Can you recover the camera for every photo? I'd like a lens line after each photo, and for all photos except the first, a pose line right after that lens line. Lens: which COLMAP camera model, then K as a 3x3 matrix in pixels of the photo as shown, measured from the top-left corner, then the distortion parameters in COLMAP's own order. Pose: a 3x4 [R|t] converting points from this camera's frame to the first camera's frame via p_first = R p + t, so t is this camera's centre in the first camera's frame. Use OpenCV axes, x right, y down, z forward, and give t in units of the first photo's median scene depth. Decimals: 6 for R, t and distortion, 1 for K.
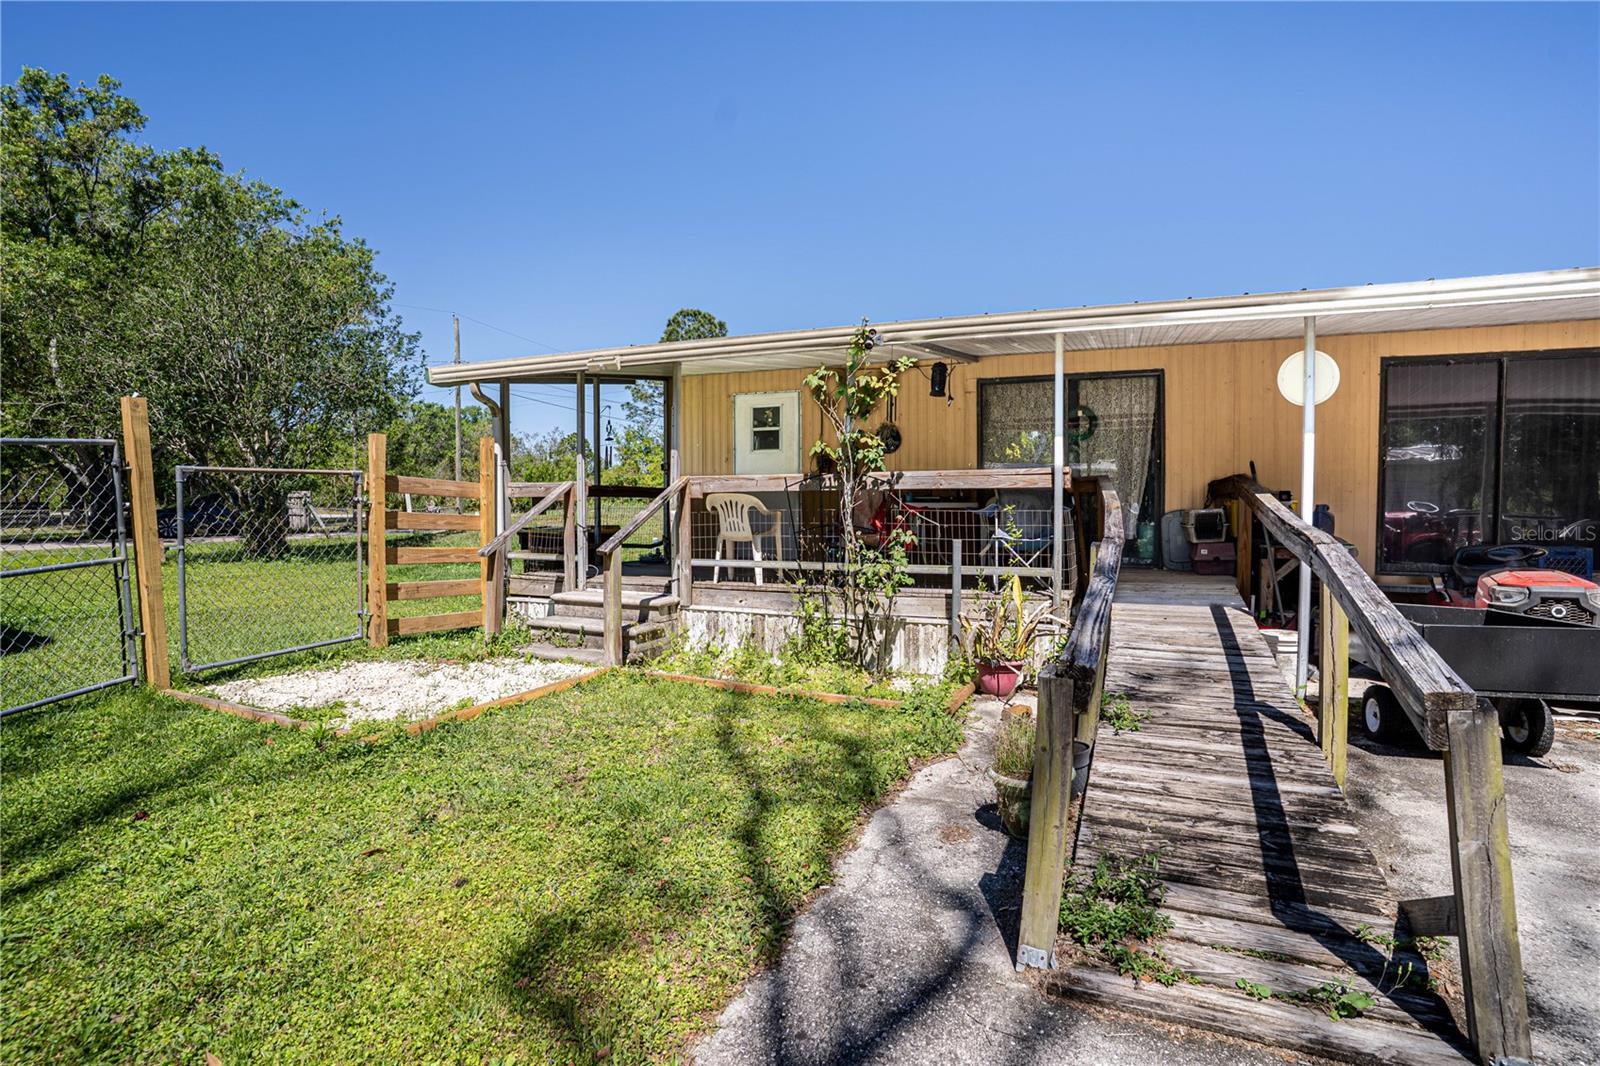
lens RADIAL K [[784.0, 0, 809.0], [0, 784.0, 538.3], [0, 0, 1]] dist [-0.070755, 0.026548]
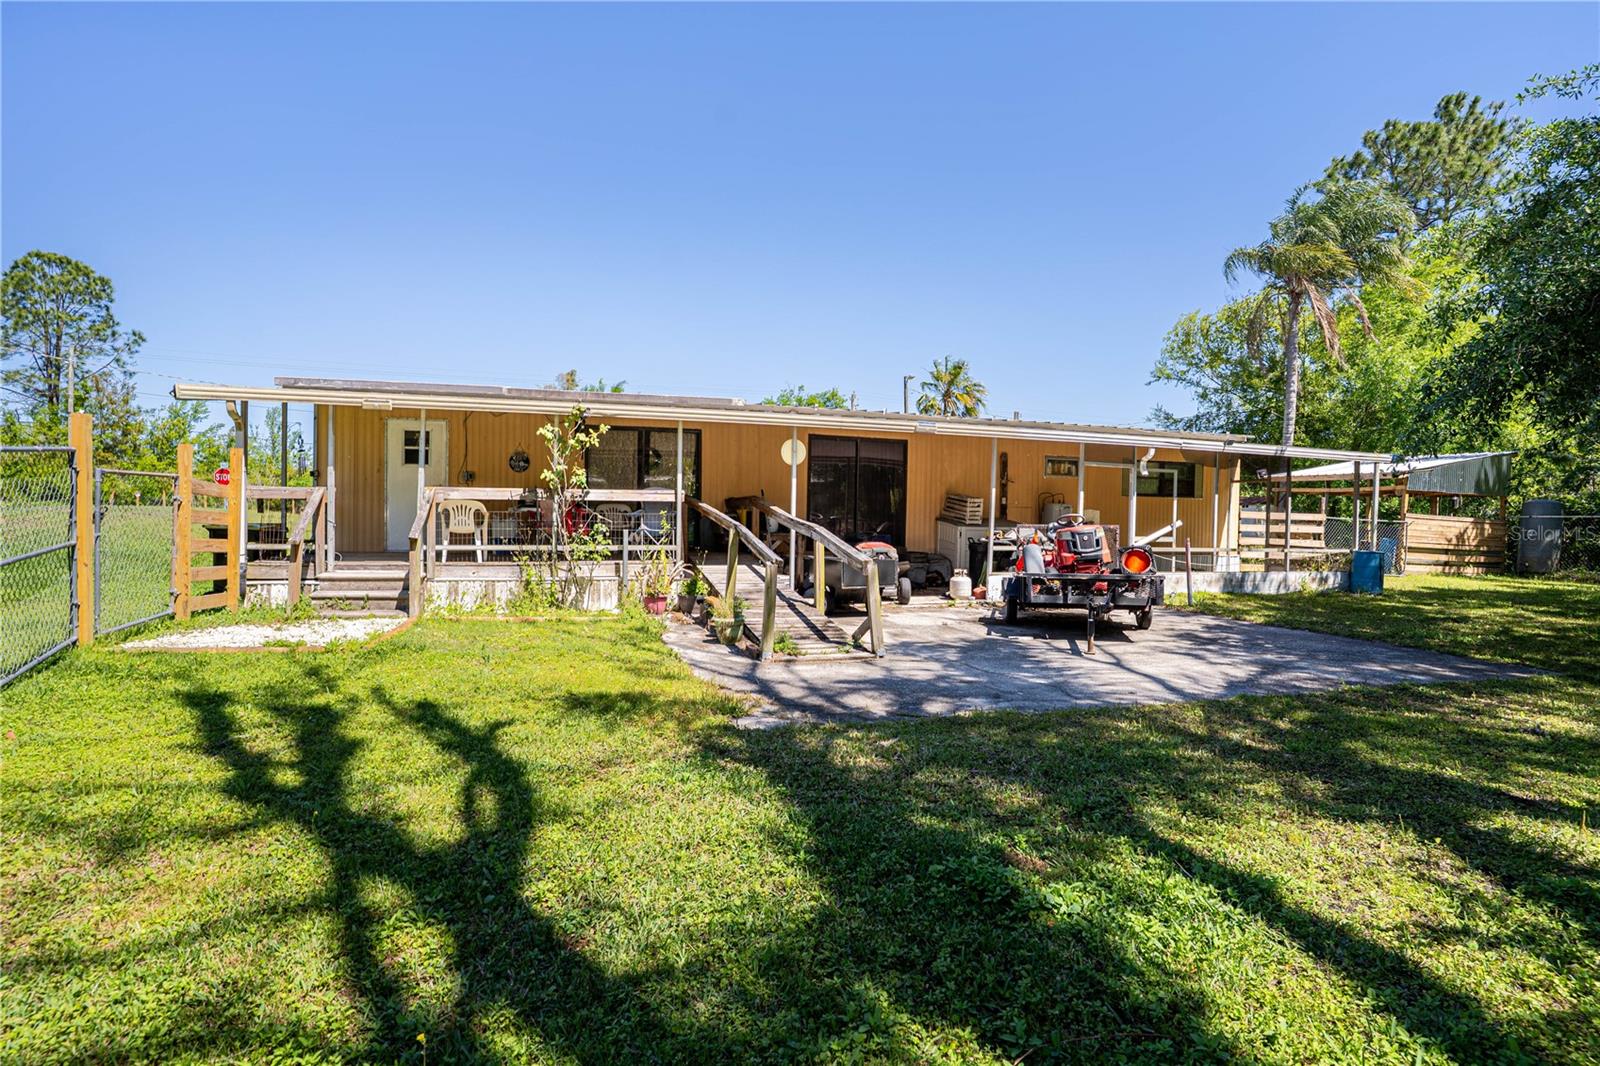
lens RADIAL K [[784.0, 0, 797.4], [0, 784.0, 531.0], [0, 0, 1]] dist [-0.070755, 0.026548]
pose [[0.774615, -0.000508, 0.632433, -0.542338], [0.011707, 0.999840, -0.013535, 0.027797], [-0.632325, 0.017889, 0.774497, -0.518884]]
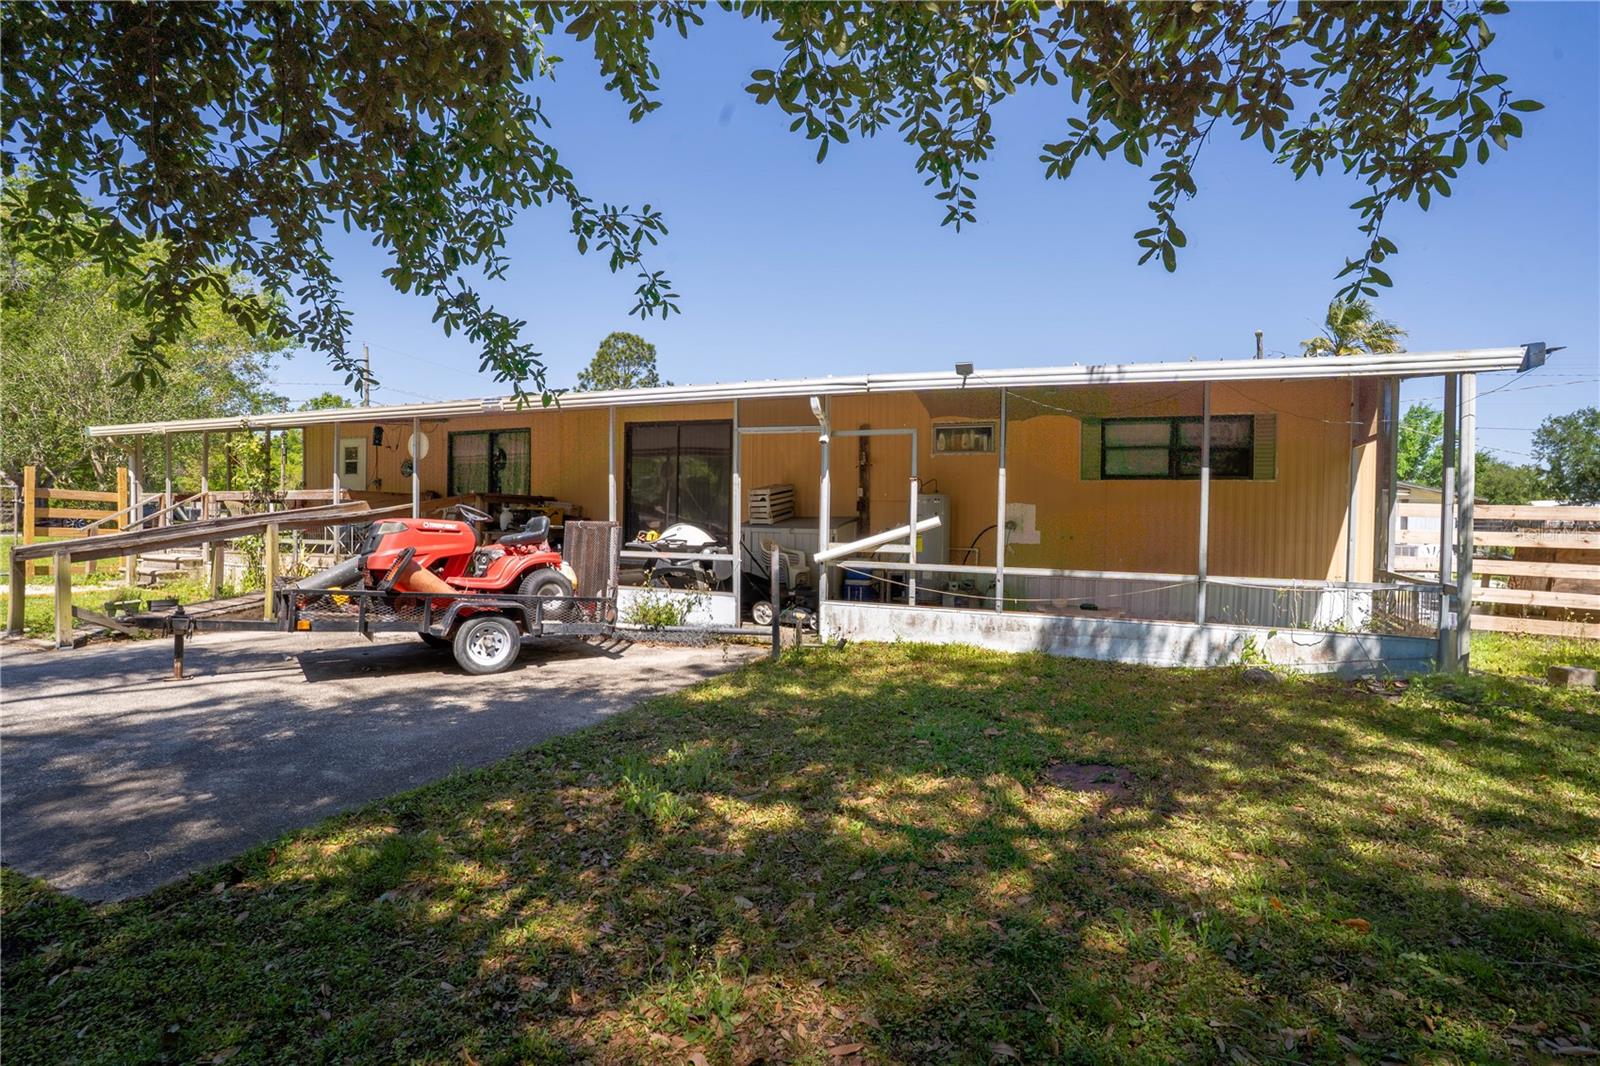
lens RADIAL K [[784.0, 0, 796.4], [0, 784.0, 537.7], [0, 0, 1]] dist [-0.070755, 0.026548]
pose [[0.999653, 0.015439, -0.021354, 1.308881], [-0.015774, 0.999754, -0.015617, 0.036995], [0.021107, 0.015949, 0.999650, -0.766757]]
